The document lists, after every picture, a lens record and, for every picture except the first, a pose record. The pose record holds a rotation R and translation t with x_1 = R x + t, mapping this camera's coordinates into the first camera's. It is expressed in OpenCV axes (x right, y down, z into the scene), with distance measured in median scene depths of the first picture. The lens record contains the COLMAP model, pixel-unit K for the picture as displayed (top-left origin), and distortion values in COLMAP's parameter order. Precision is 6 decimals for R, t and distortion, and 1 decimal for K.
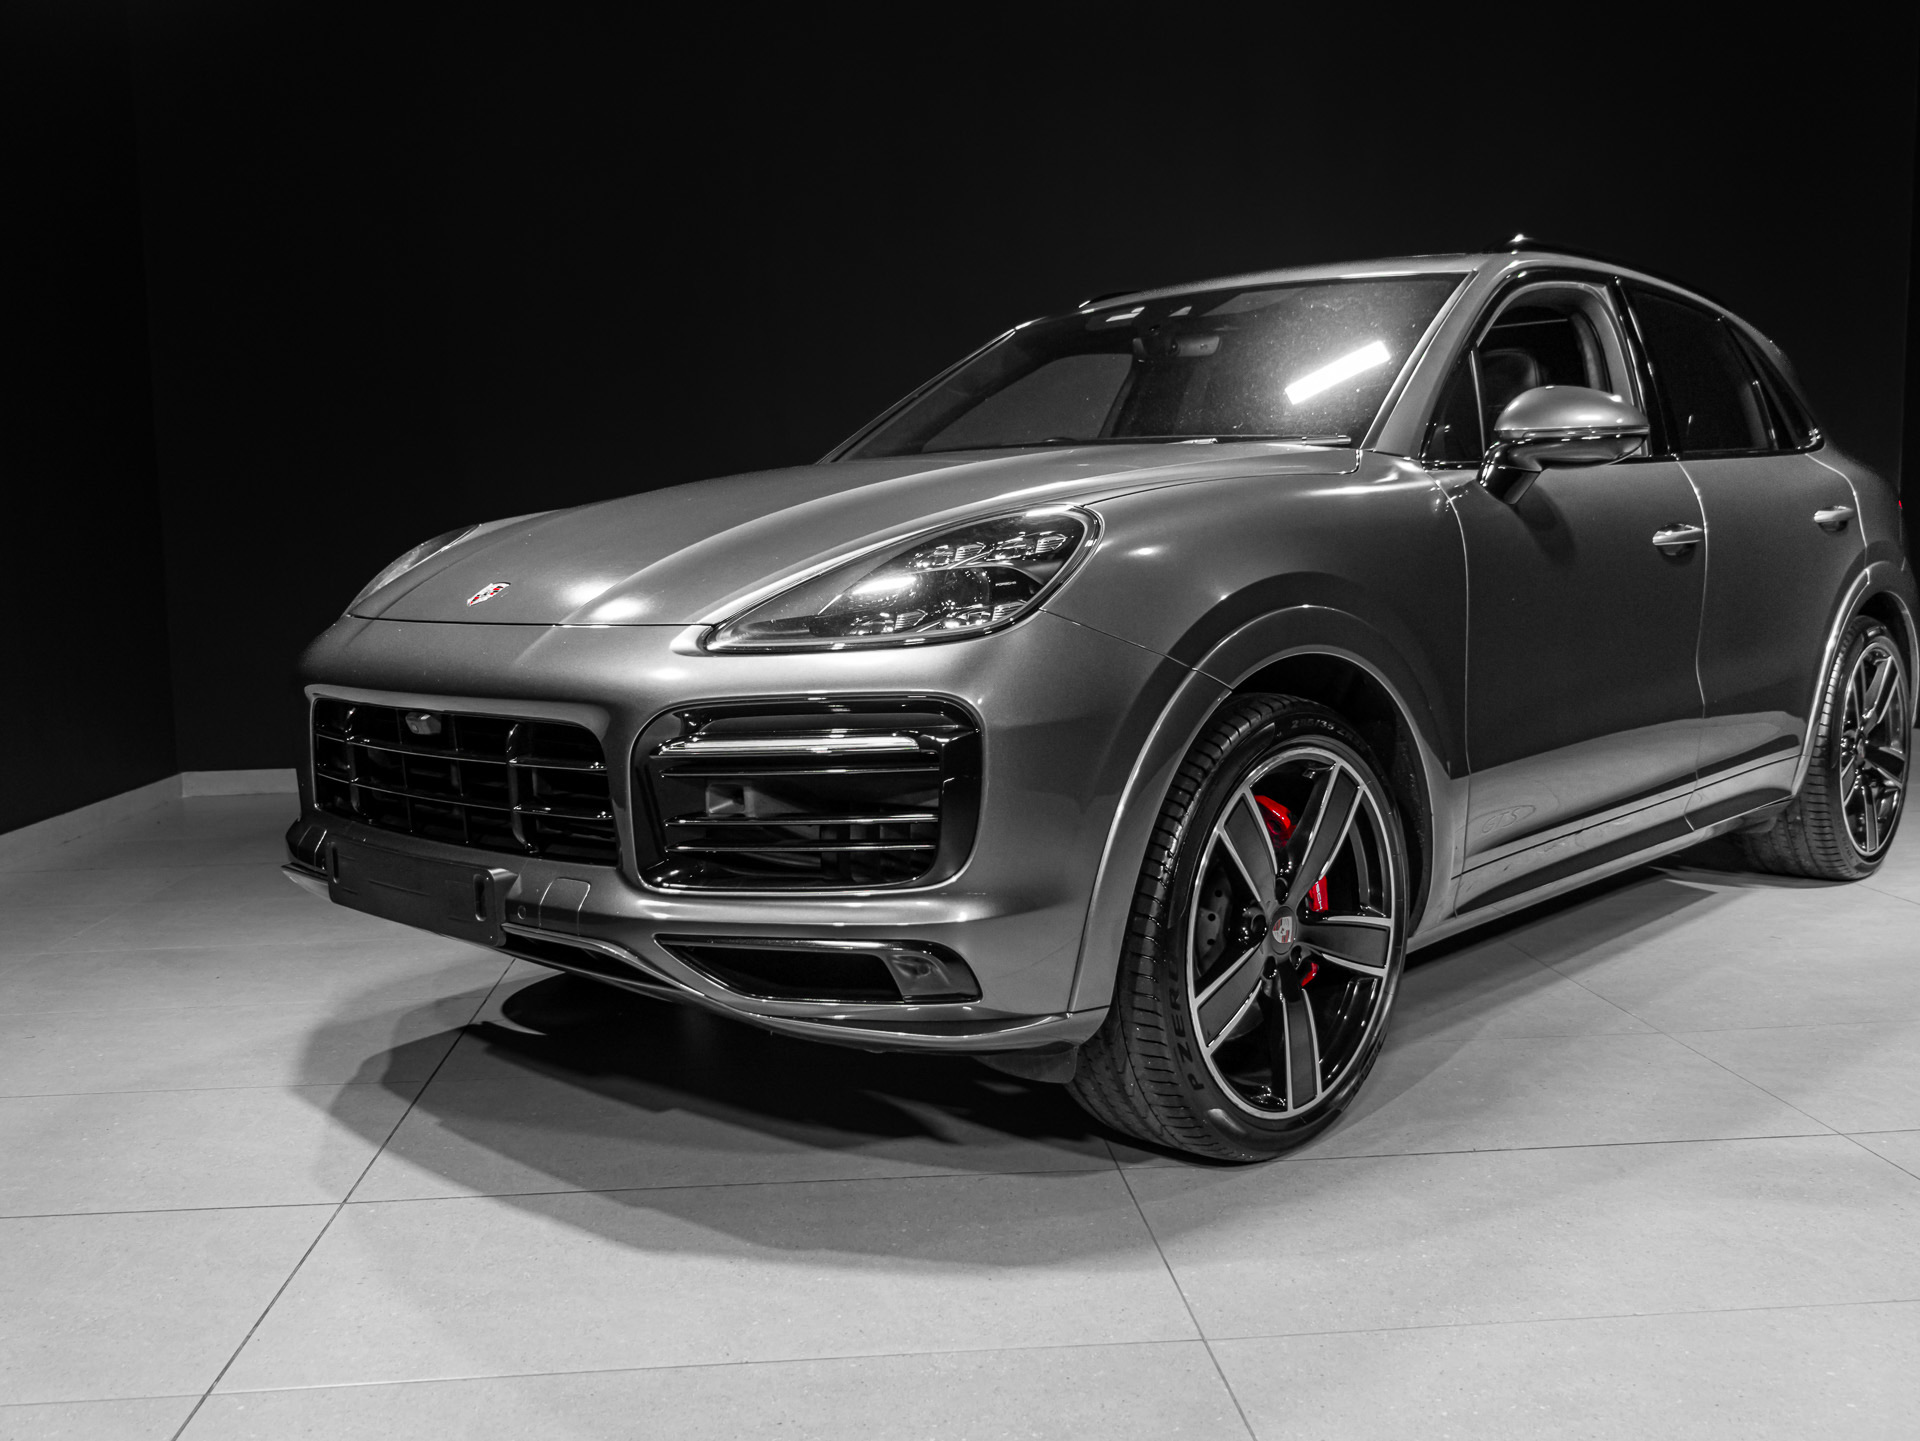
lens RADIAL K [[1730.9, 0, 964.2], [0, 1730.9, 738.0], [0, 0, 1]] dist [0.005134, 0.005269]
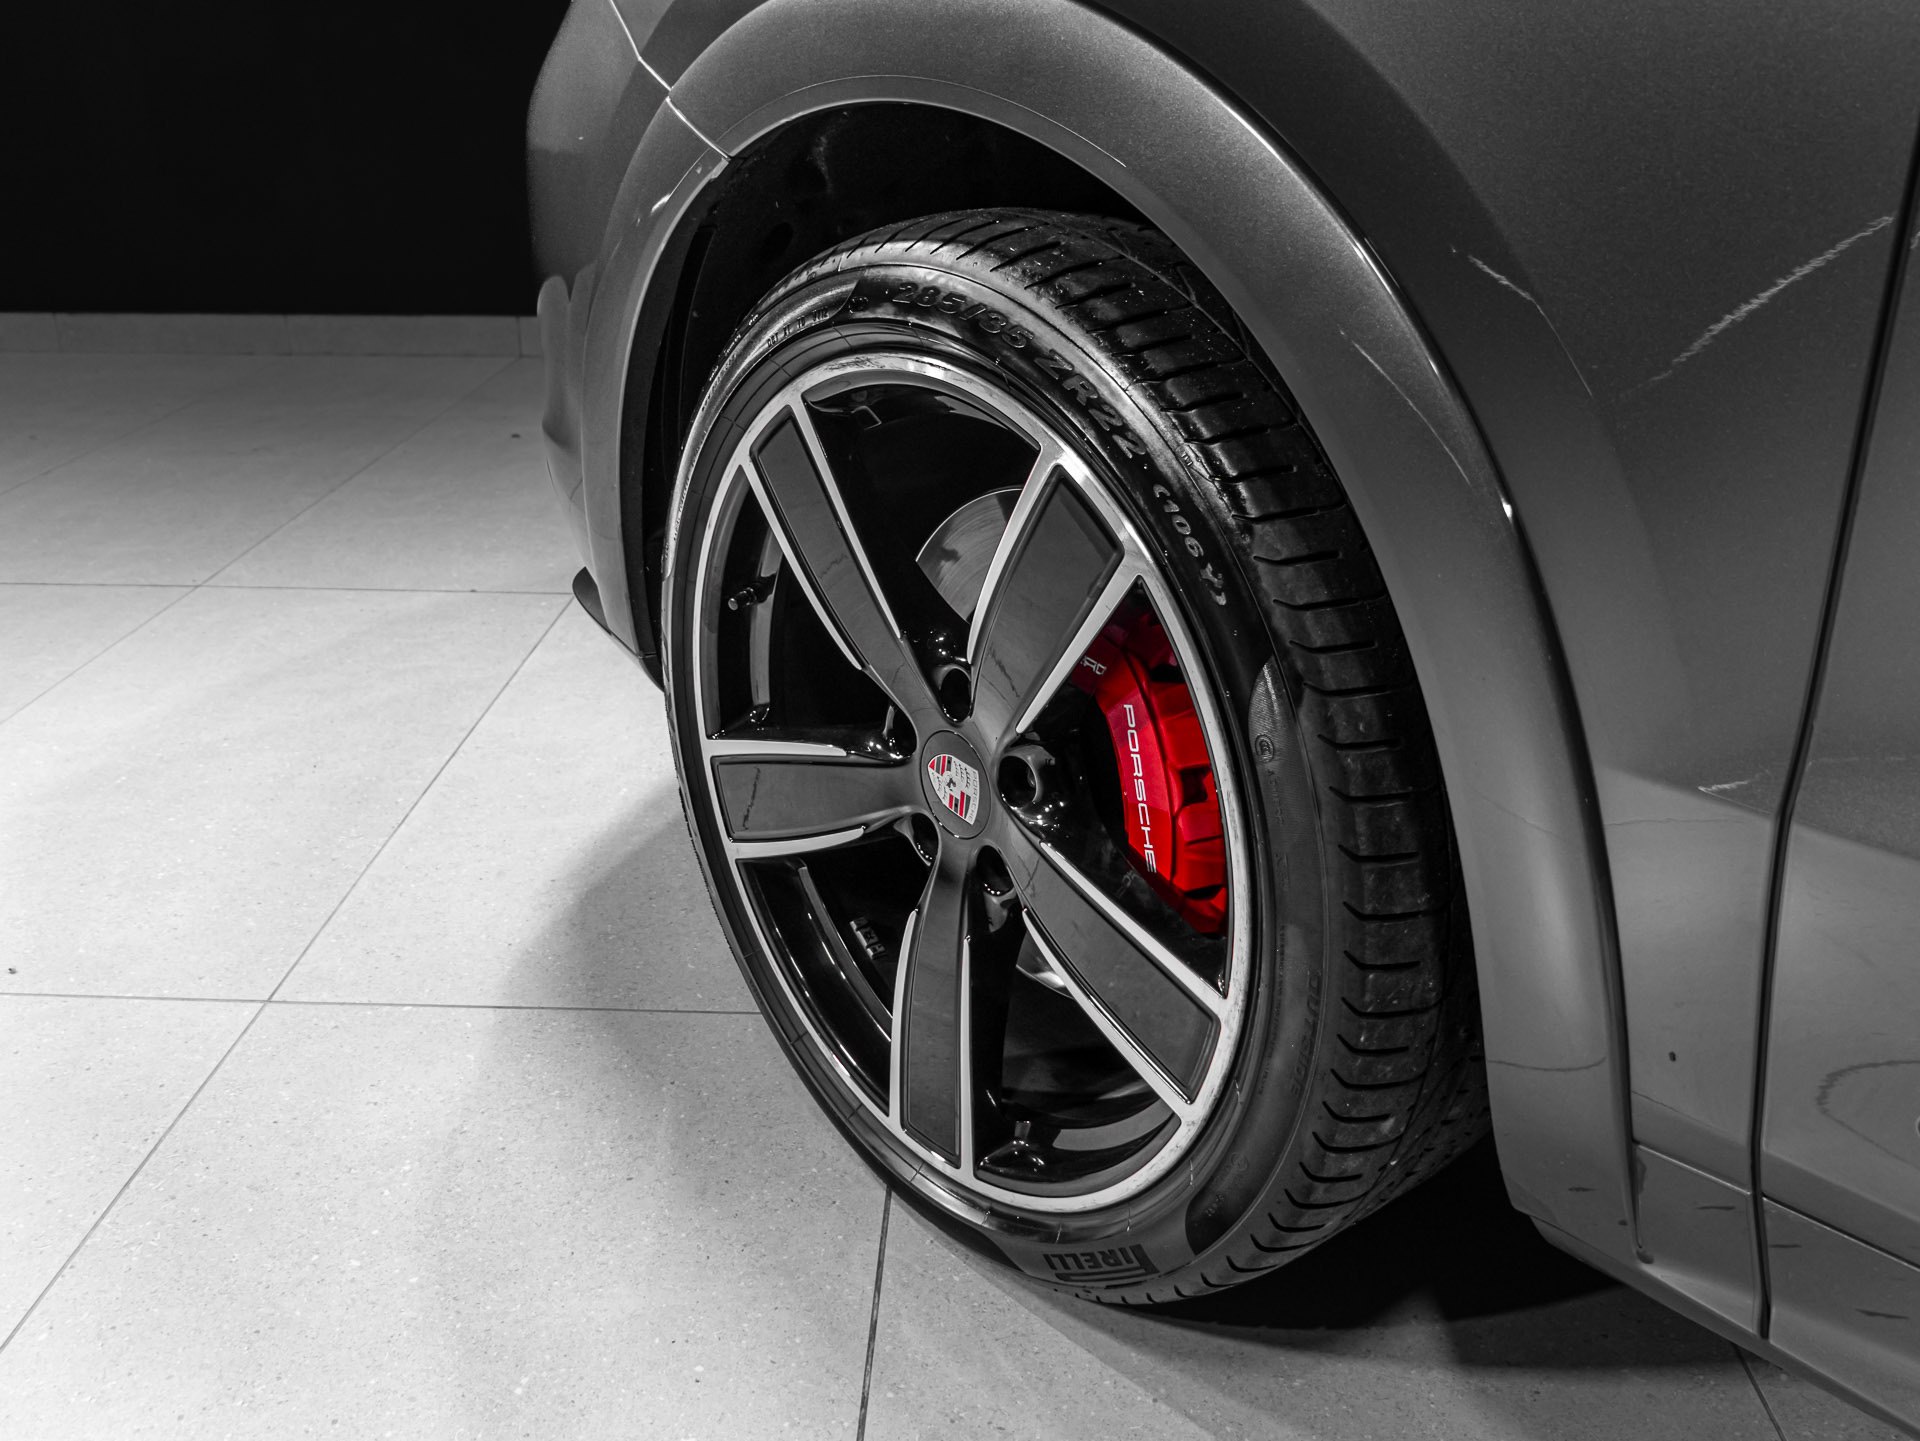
lens RADIAL K [[1730.9, 0, 969.8], [0, 1730.9, 735.3], [0, 0, 1]] dist [0.005134, 0.005269]
pose [[-0.118724, 0.404852, -0.906642, 0.568204], [-0.107973, 0.902421, 0.417106, -0.080500], [0.987039, 0.147413, -0.063426, 1.024878]]
